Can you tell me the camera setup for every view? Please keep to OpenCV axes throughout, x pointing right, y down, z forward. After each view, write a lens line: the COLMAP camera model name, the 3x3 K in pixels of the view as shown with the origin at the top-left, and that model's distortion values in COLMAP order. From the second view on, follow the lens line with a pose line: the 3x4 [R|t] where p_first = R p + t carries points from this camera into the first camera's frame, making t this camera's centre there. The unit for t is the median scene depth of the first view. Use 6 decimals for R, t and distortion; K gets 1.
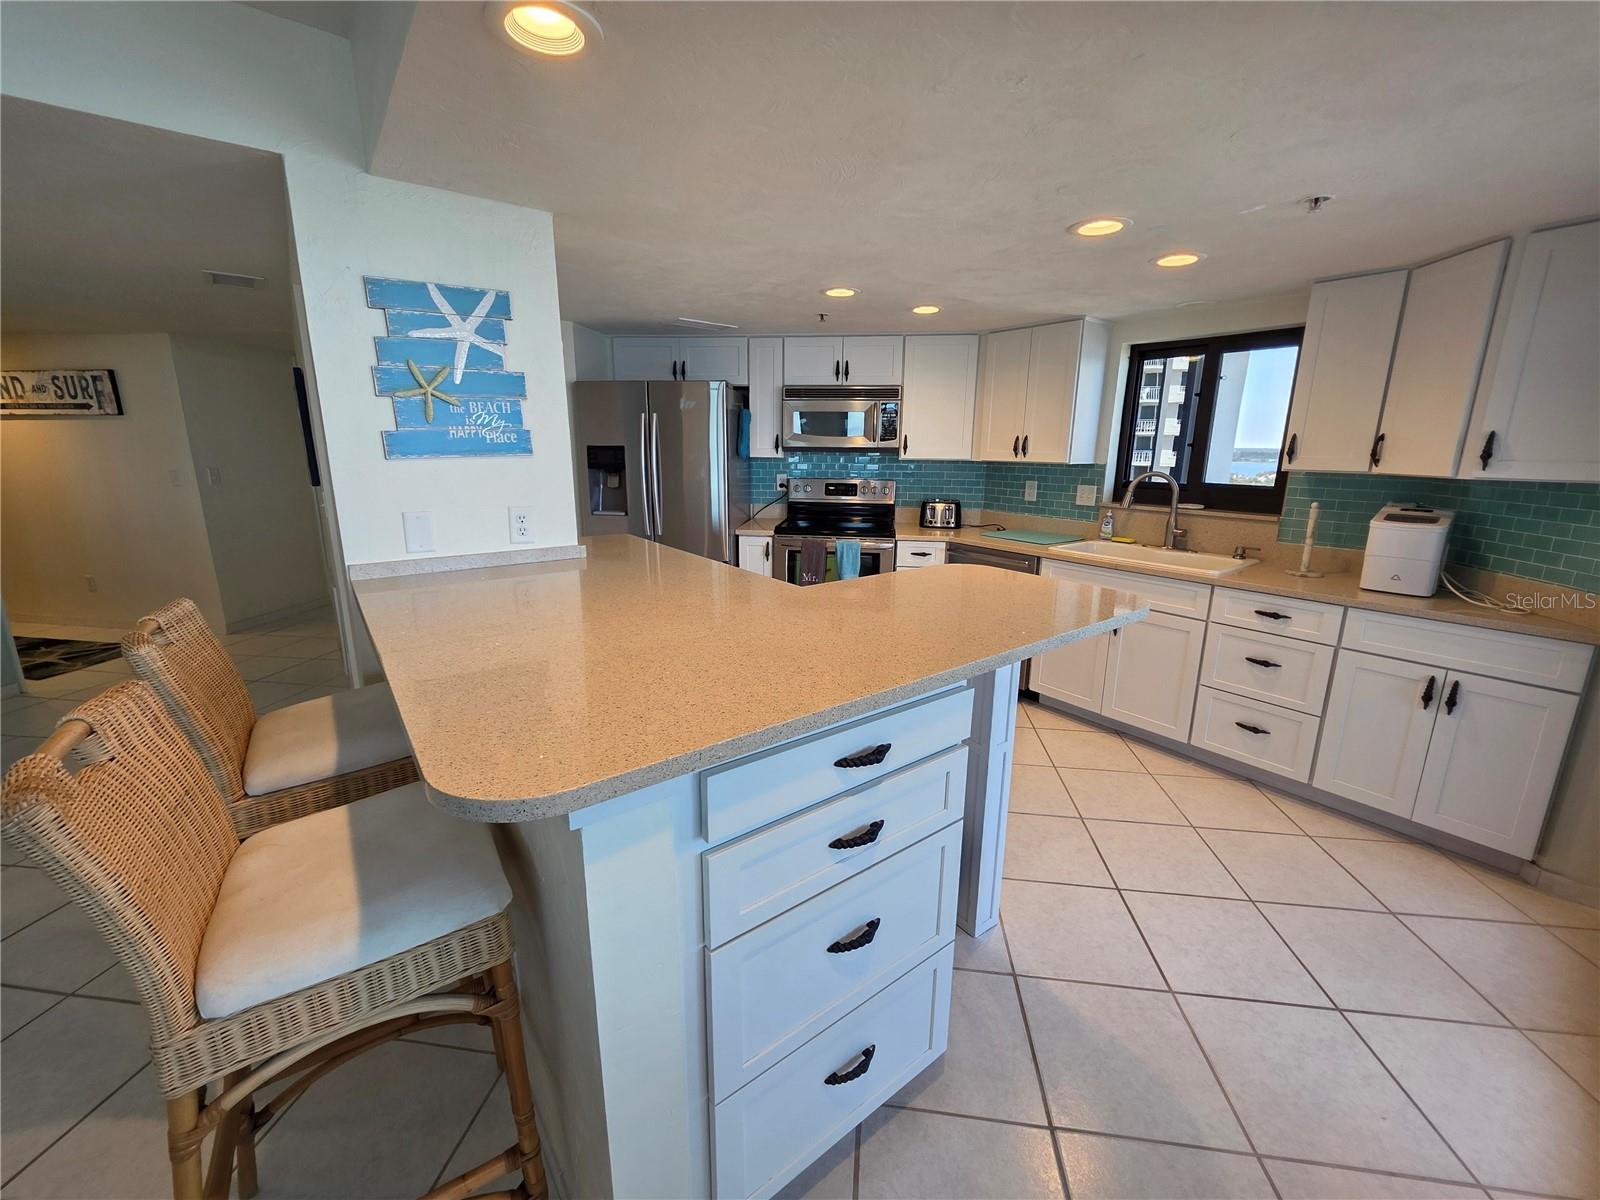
lens RADIAL K [[636.0, 0, 801.3], [0, 636.0, 587.3], [0, 0, 1]] dist [-0.001304, 0.000027]
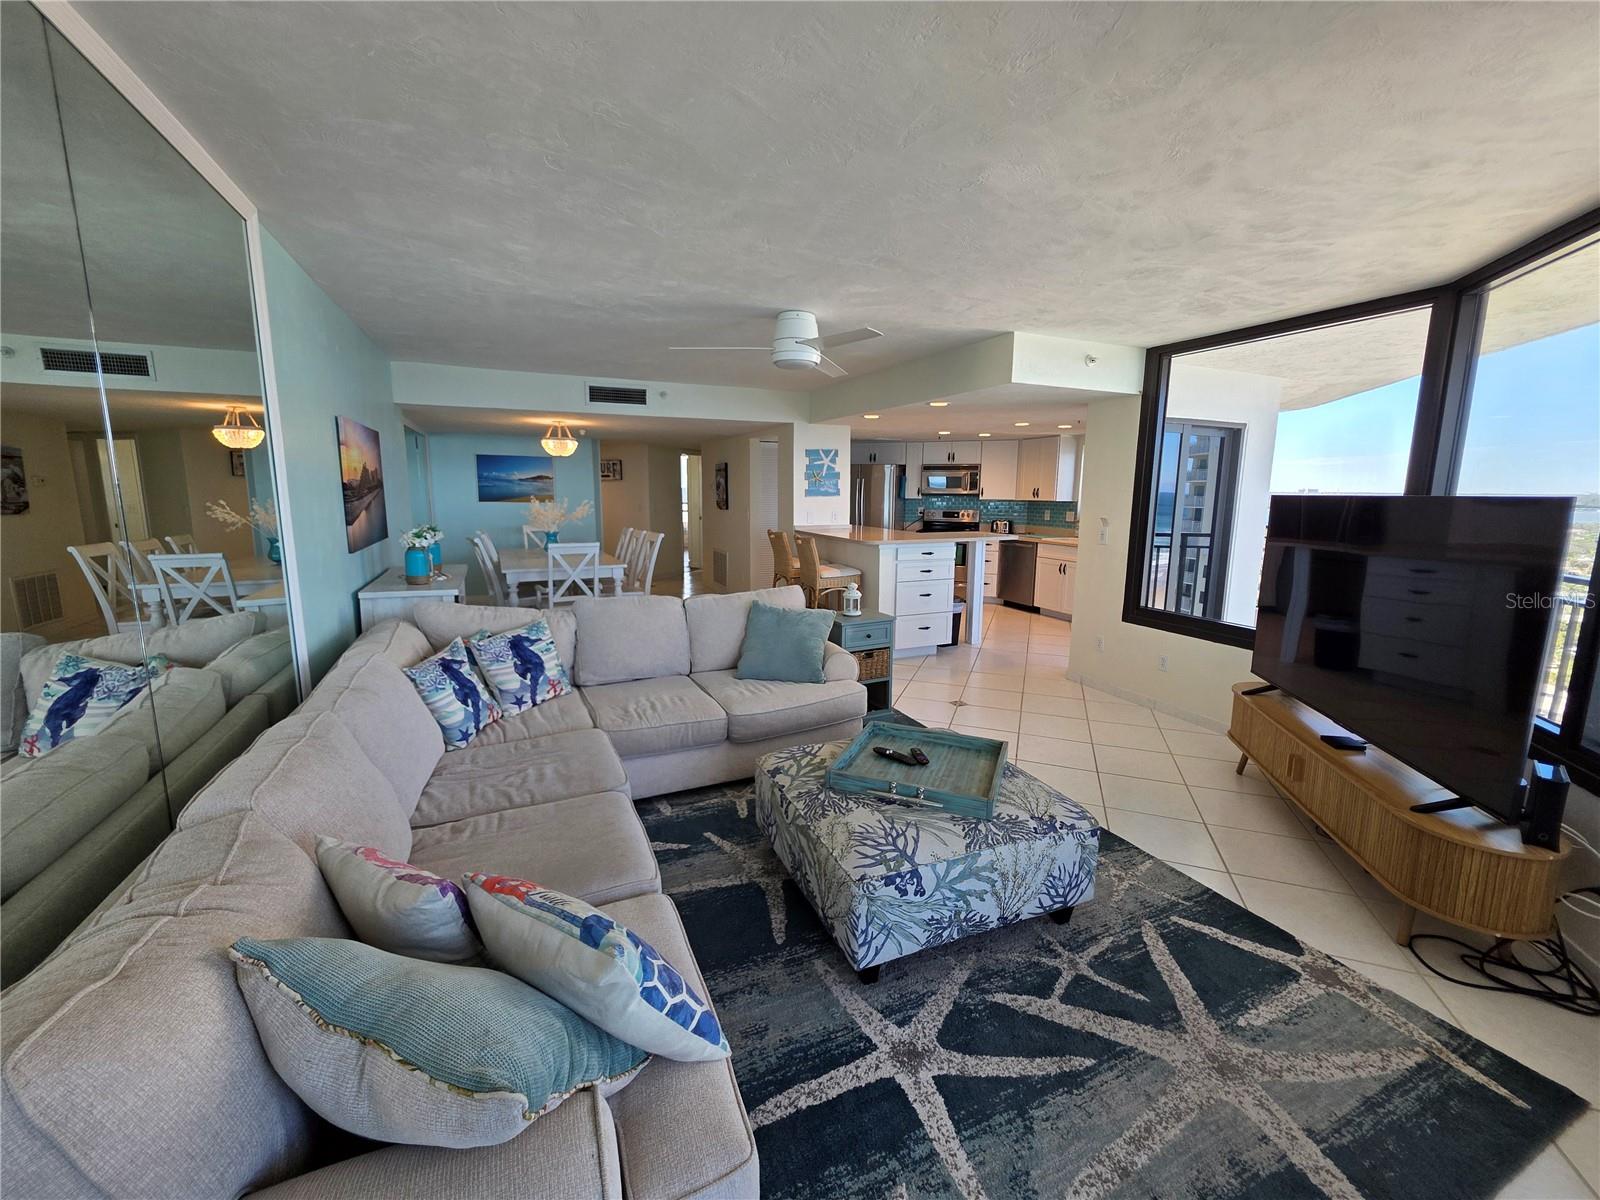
lens RADIAL K [[632.2, 0, 802.3], [0, 632.2, 573.1], [0, 0, 1]] dist [0.000377, 0.000539]
pose [[0.973191, 0.028872, -0.228180, 0.078680], [-0.049378, 0.995184, -0.084677, 0.258669], [0.224637, 0.093674, 0.969930, -1.183954]]
